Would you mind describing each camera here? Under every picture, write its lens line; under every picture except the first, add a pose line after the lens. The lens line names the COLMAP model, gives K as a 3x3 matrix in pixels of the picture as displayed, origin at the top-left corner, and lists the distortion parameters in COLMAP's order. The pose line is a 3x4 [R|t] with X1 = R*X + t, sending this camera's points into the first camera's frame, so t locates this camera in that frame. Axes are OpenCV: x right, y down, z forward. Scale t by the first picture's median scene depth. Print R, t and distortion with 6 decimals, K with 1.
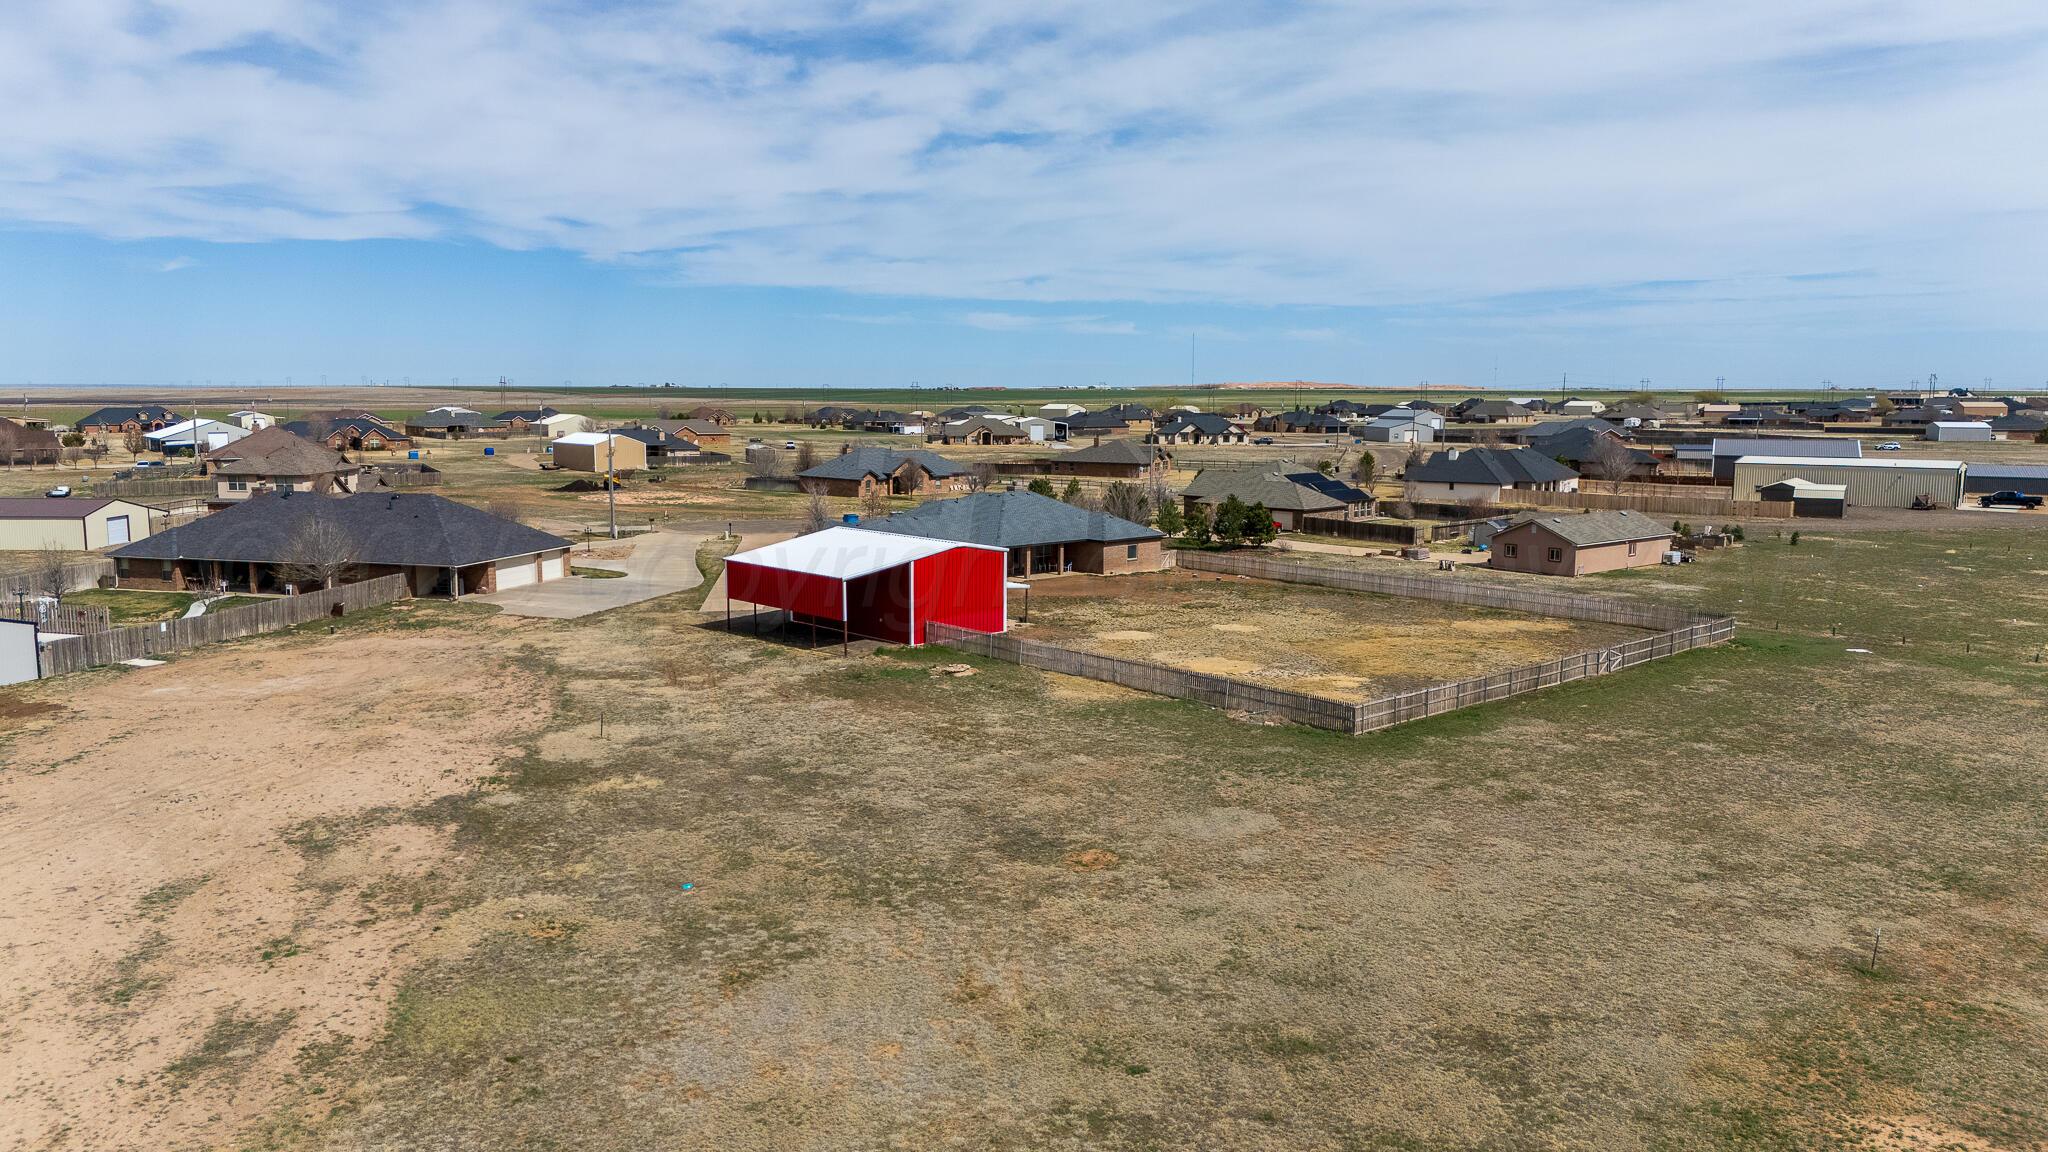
lens RADIAL K [[1504.5, 0, 1023.5], [0, 1504.5, 576.2], [0, 0, 1]] dist [0.047409, -0.041501]
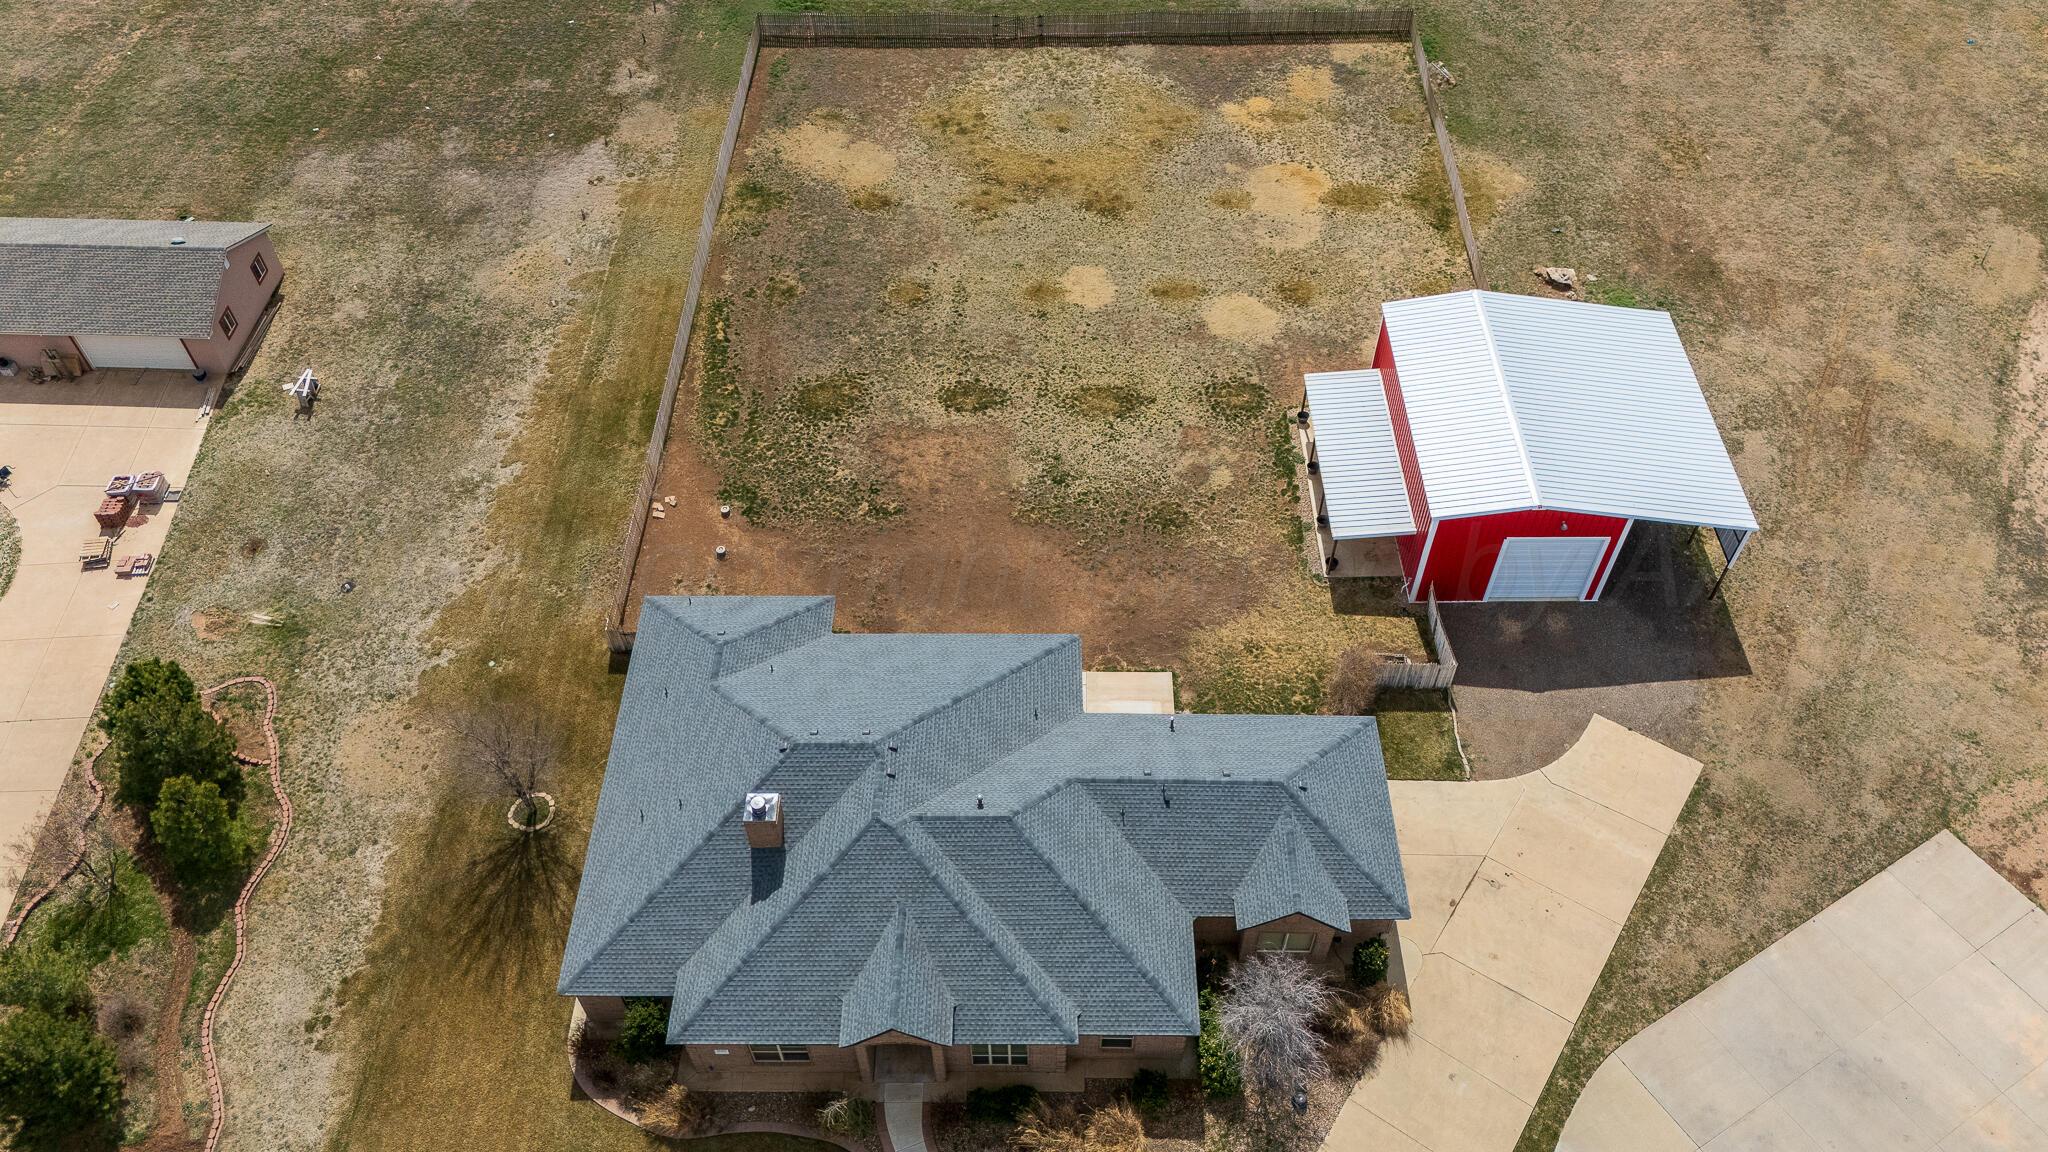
lens RADIAL K [[1504.5, 0, 1026.8], [0, 1504.5, 571.3], [0, 0, 1]] dist [0.047409, -0.041501]
pose [[-0.735916, -0.519029, 0.434784, -0.451618], [0.096424, 0.555267, 0.826064, -0.951119], [-0.670172, 0.649837, -0.358583, 2.496941]]
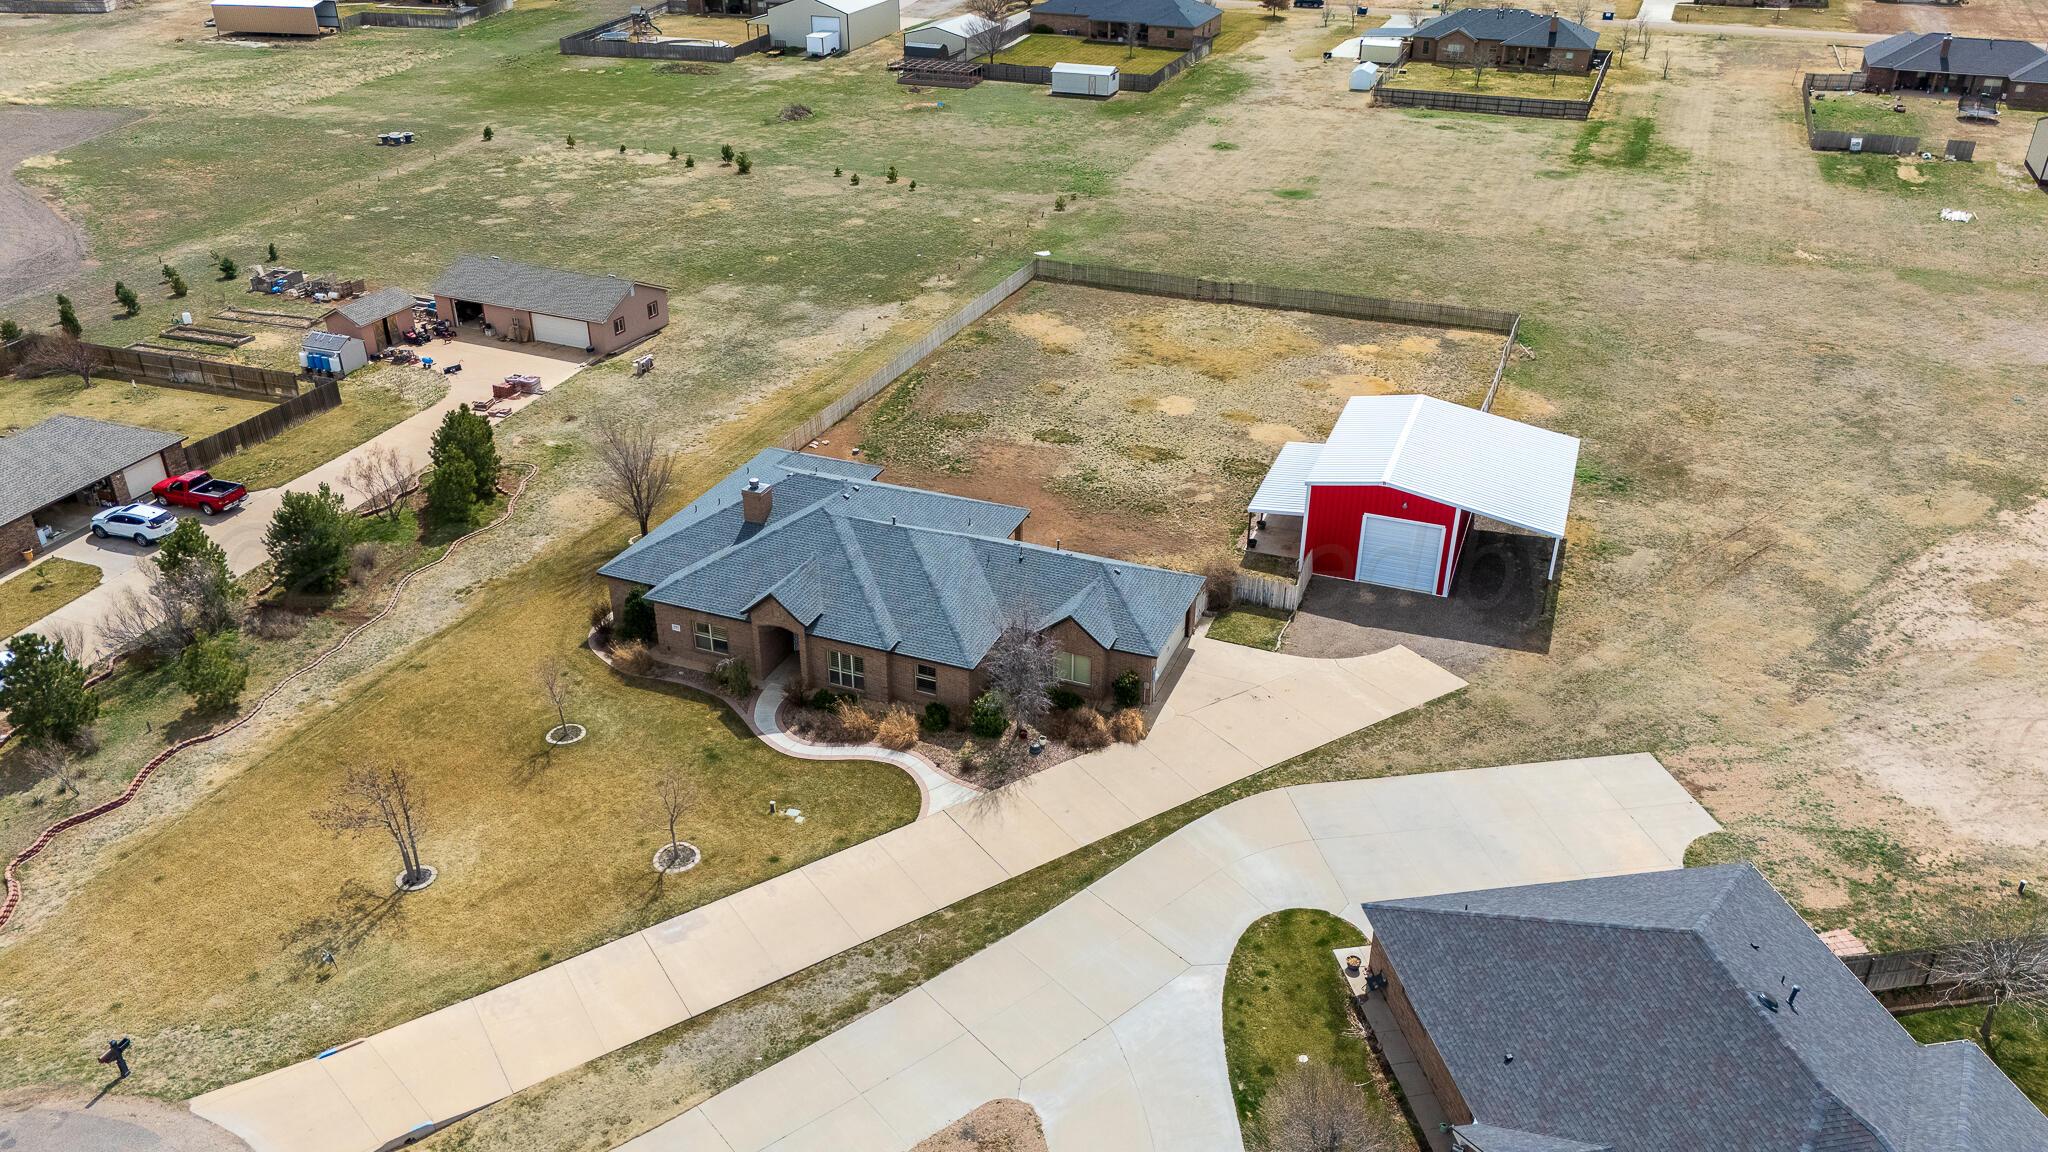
lens RADIAL K [[1504.5, 0, 1027.2], [0, 1504.5, 580.8], [0, 0, 1]] dist [0.047409, -0.041501]
pose [[-0.437440, -0.435432, 0.786795, -1.225876], [0.116769, 0.840035, 0.529817, -0.765544], [-0.891634, 0.323636, -0.316620, 2.611070]]
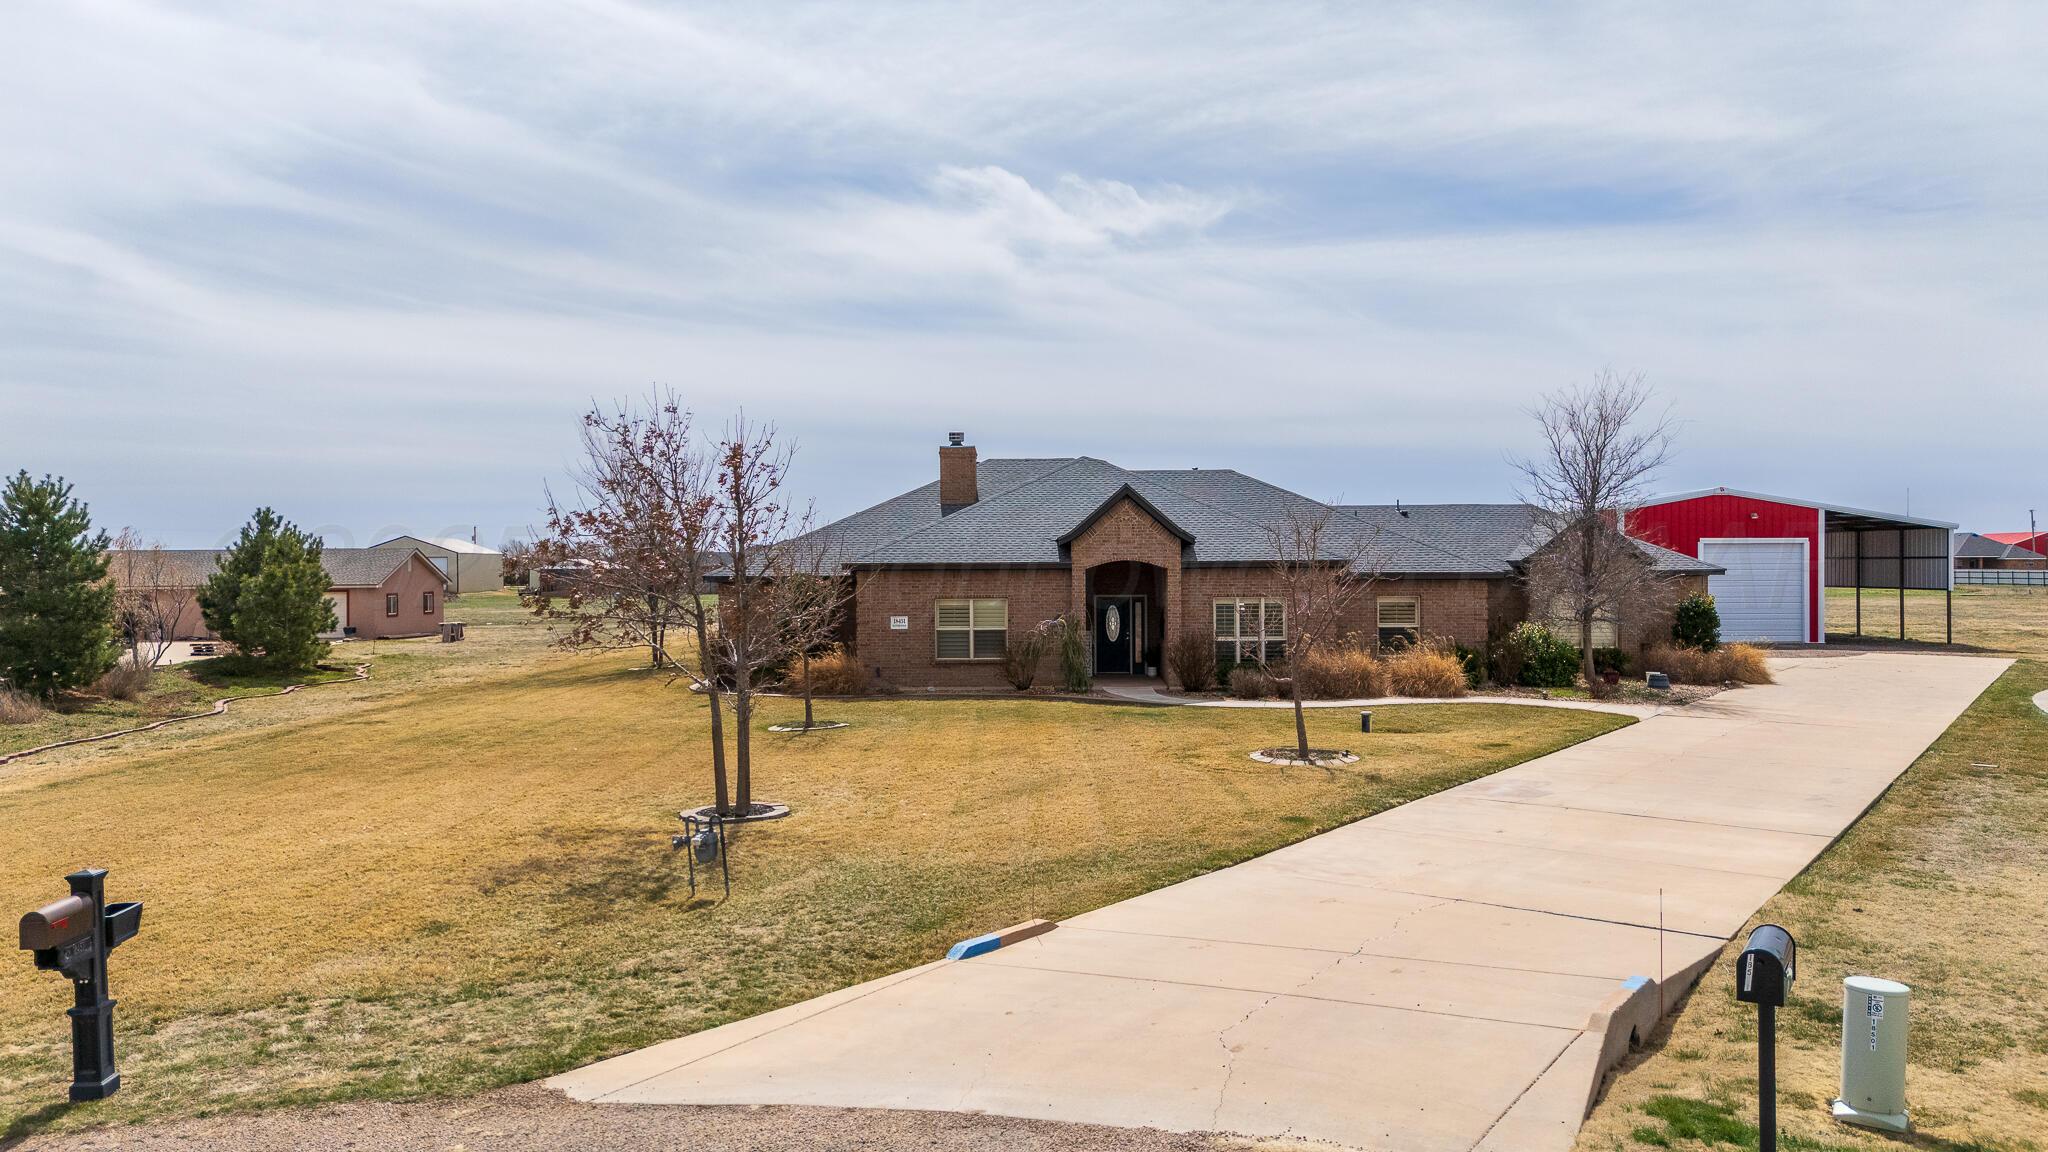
lens RADIAL K [[1504.5, 0, 1015.4], [0, 1504.5, 579.0], [0, 0, 1]] dist [0.047409, -0.041501]
pose [[-0.728551, -0.000525, 0.684991, -0.598869], [0.100105, 0.989182, 0.107229, -0.162117], [-0.677637, 0.146693, -0.720617, 2.947990]]
